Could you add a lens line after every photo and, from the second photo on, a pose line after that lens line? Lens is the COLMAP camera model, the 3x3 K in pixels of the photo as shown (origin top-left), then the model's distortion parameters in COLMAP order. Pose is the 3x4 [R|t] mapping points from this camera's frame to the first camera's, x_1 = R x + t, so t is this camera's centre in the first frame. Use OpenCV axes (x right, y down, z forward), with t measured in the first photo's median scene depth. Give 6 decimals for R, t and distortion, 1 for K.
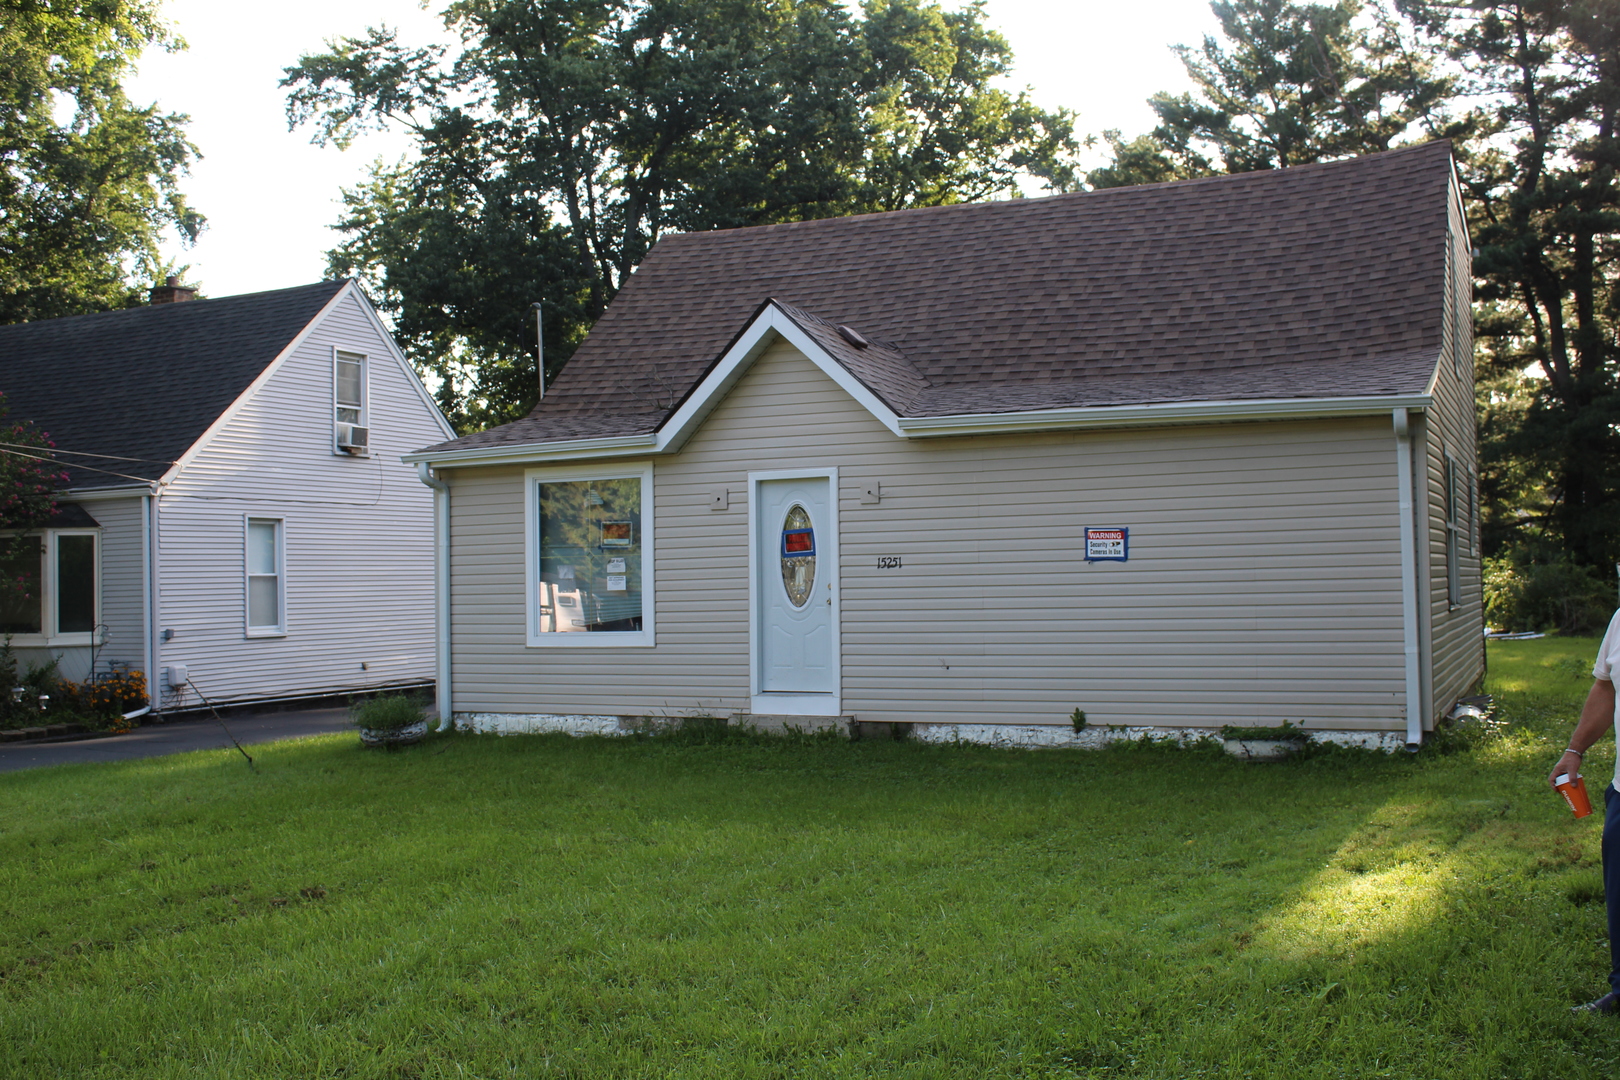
lens RADIAL K [[1621.4, 0, 810.0], [0, 1621.4, 540.0], [0, 0, 1]] dist [-0.091090, 0.004958]
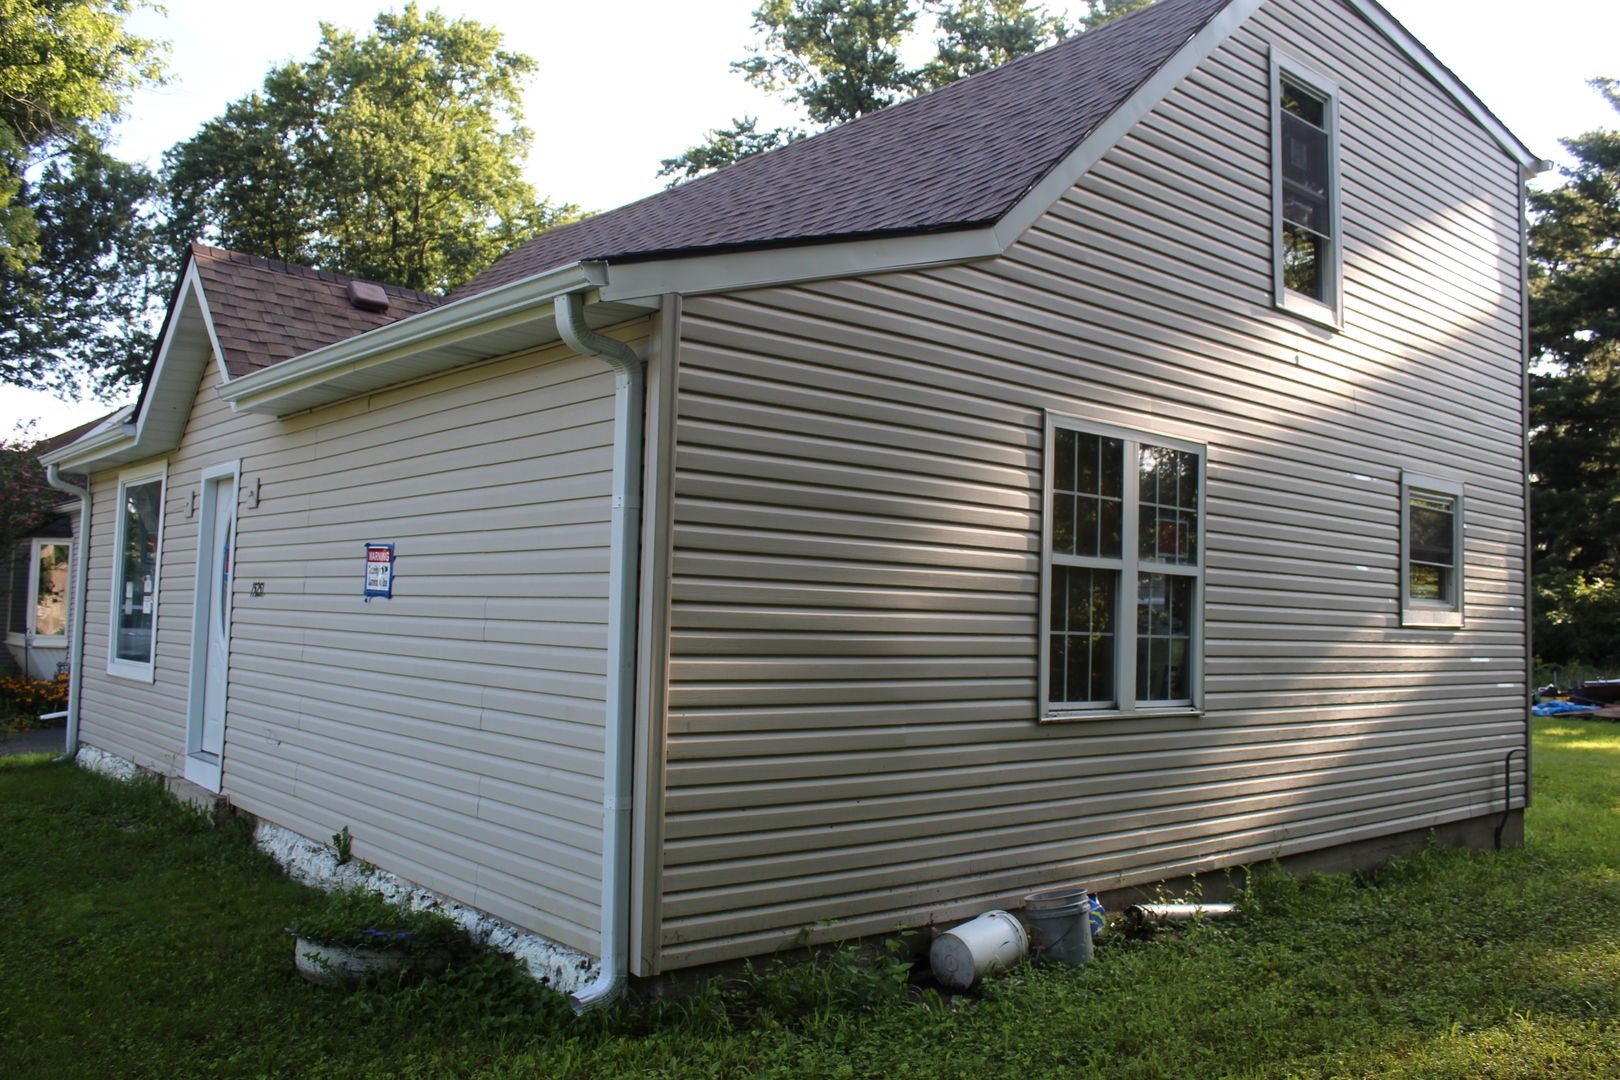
lens RADIAL K [[1348.0, 0, 810.0], [0, 1348.0, 540.0], [0, 0, 1]] dist [-0.166561, 0.148395]
pose [[0.913963, 0.021320, -0.405238, 0.504846], [-0.035688, 0.998973, -0.027932, -0.000583], [0.404226, 0.039991, 0.913784, 0.561466]]
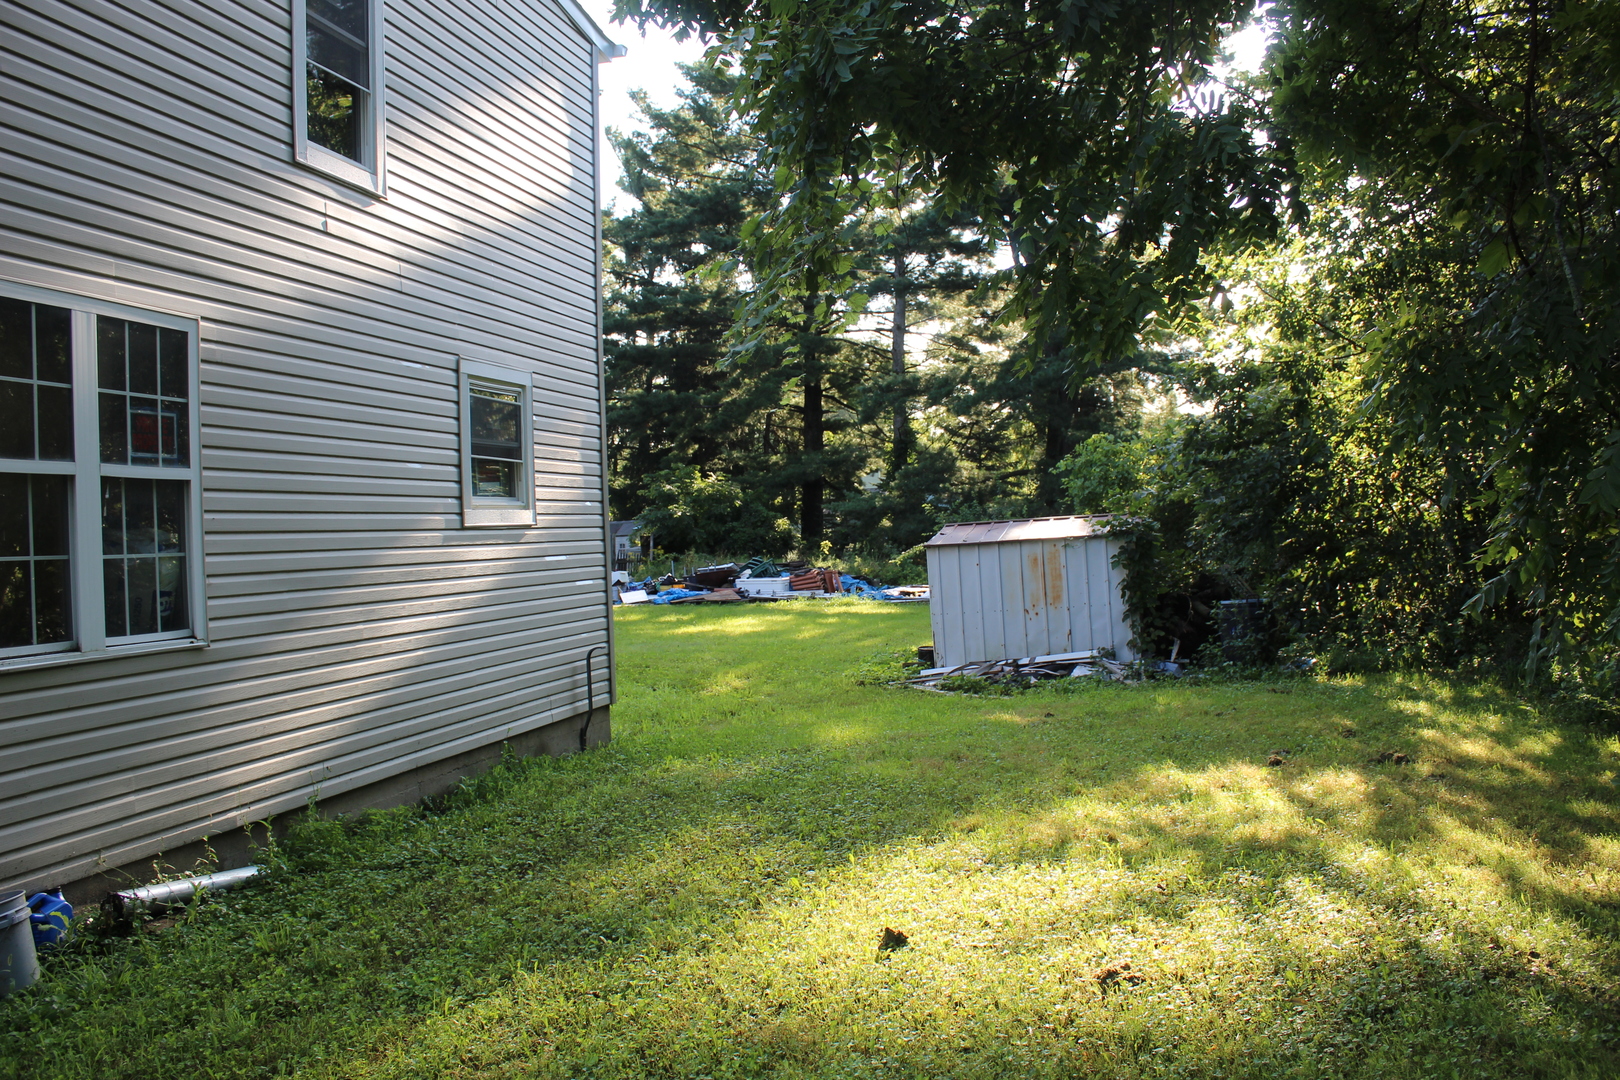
lens RADIAL K [[1348.0, 0, 810.0], [0, 1348.0, 540.0], [0, 0, 1]] dist [-0.166561, 0.148395]
pose [[0.981595, -0.011068, 0.190653, 0.543872], [0.004990, 0.999465, 0.032333, 0.000243], [-0.190909, -0.030787, 0.981125, 0.637566]]
